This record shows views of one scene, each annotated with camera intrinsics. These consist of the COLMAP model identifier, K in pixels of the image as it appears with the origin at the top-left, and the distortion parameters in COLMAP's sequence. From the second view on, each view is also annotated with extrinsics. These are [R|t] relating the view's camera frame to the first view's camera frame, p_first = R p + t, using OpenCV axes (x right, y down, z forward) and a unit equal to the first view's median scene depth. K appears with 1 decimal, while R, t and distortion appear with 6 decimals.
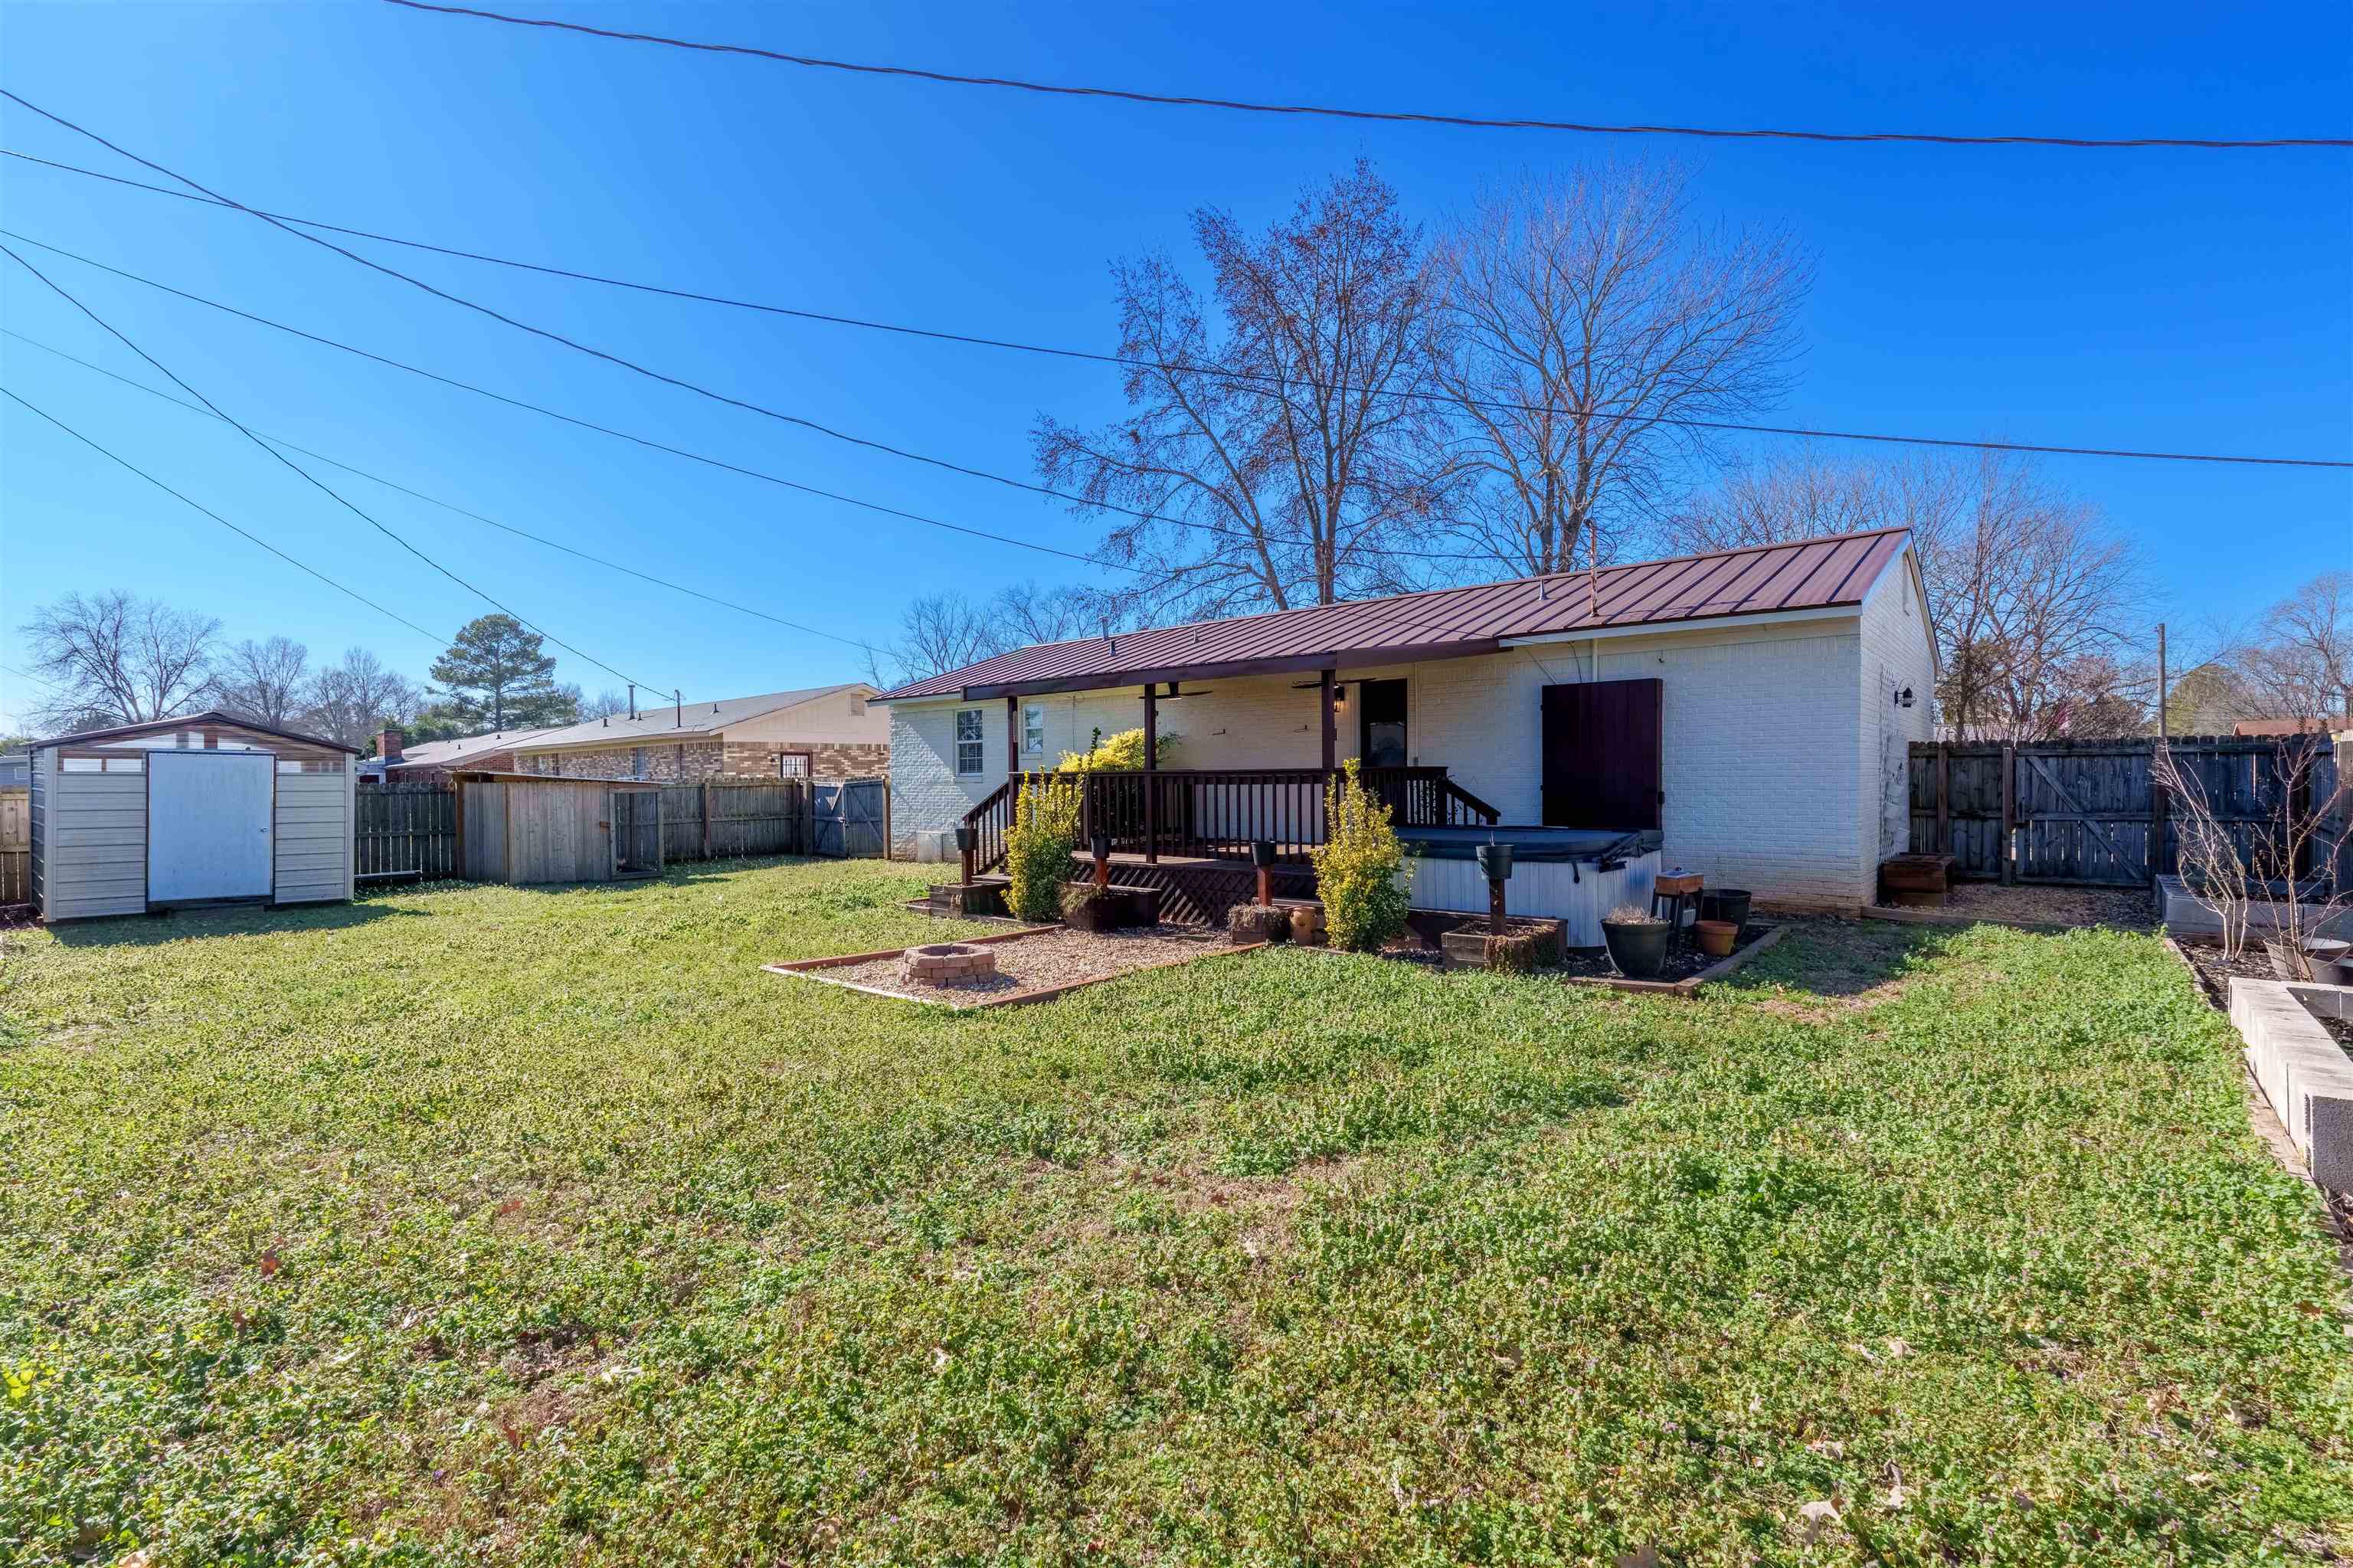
lens RADIAL K [[1029.0, 0, 1178.0], [0, 1029.0, 792.3], [0, 0, 1]] dist [-0.003275, 0.000655]
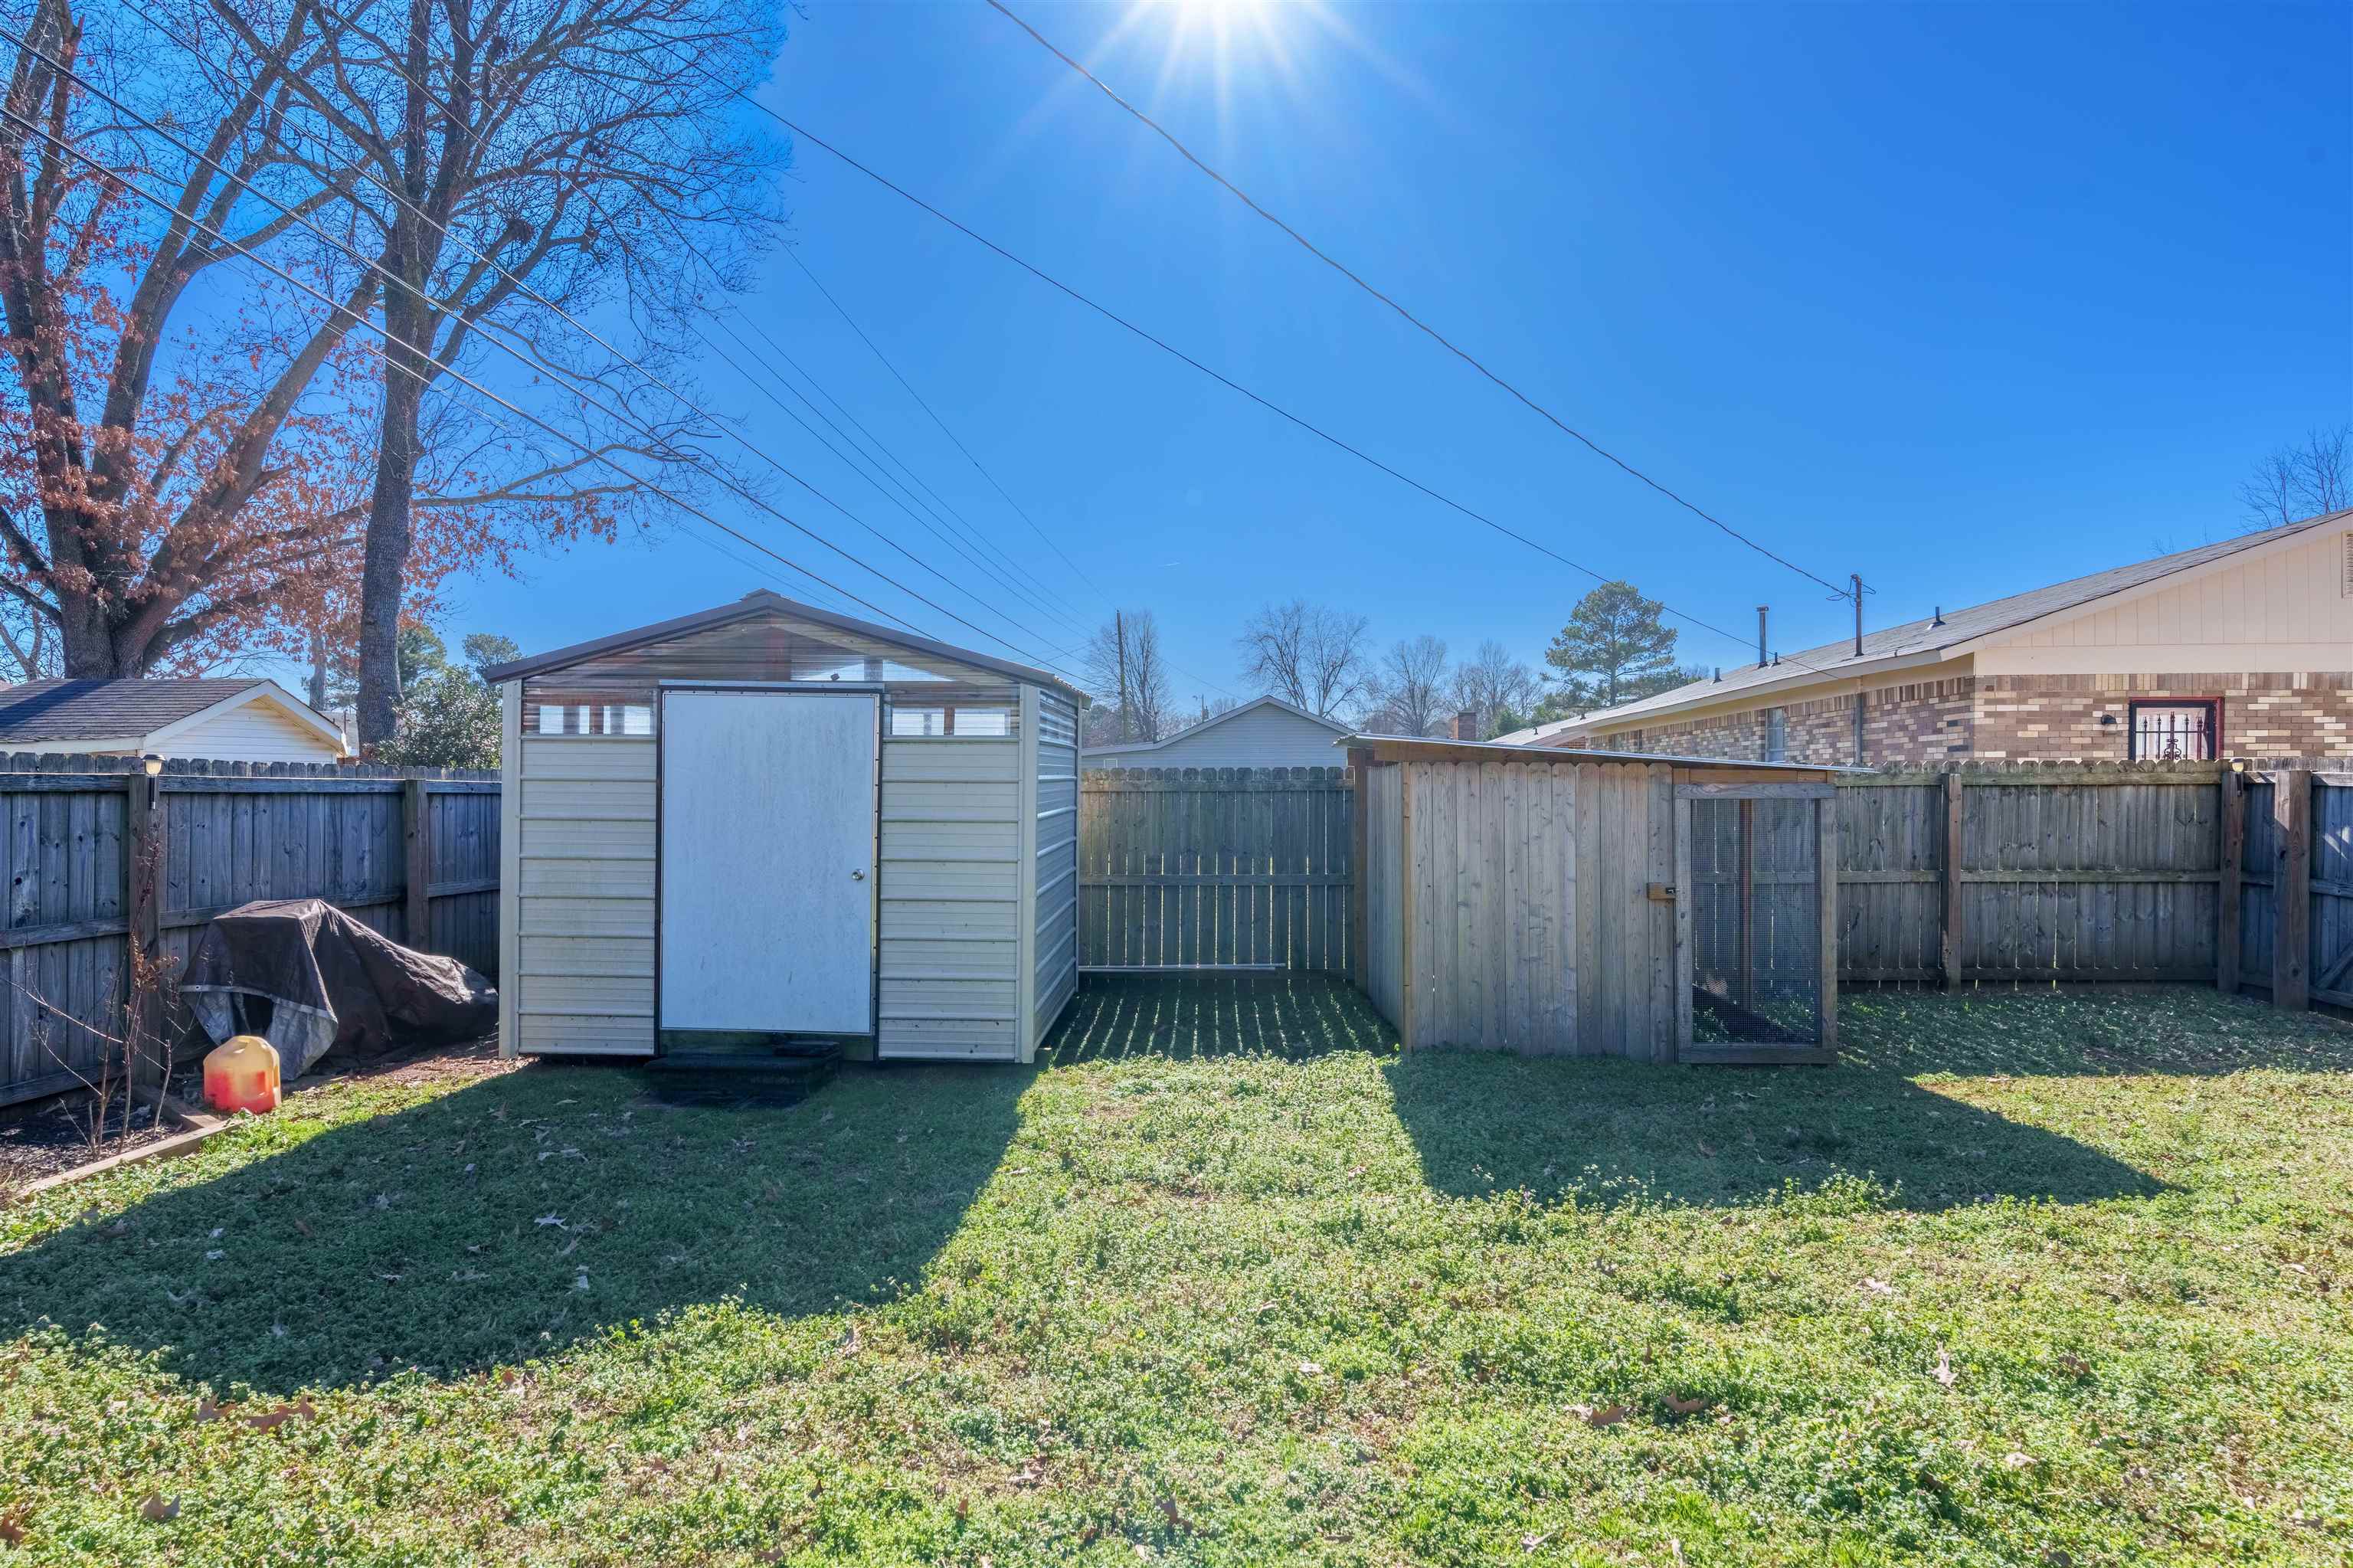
lens RADIAL K [[1252.9, 0, 1180.0], [0, 1252.9, 783.7], [0, 0, 1]] dist [0.001205, 0.000086]
pose [[0.599307, 0.006441, -0.800493, -0.176017], [-0.015163, 0.999880, -0.003307, -0.000117], [0.800376, 0.014120, 0.599332, 0.340200]]
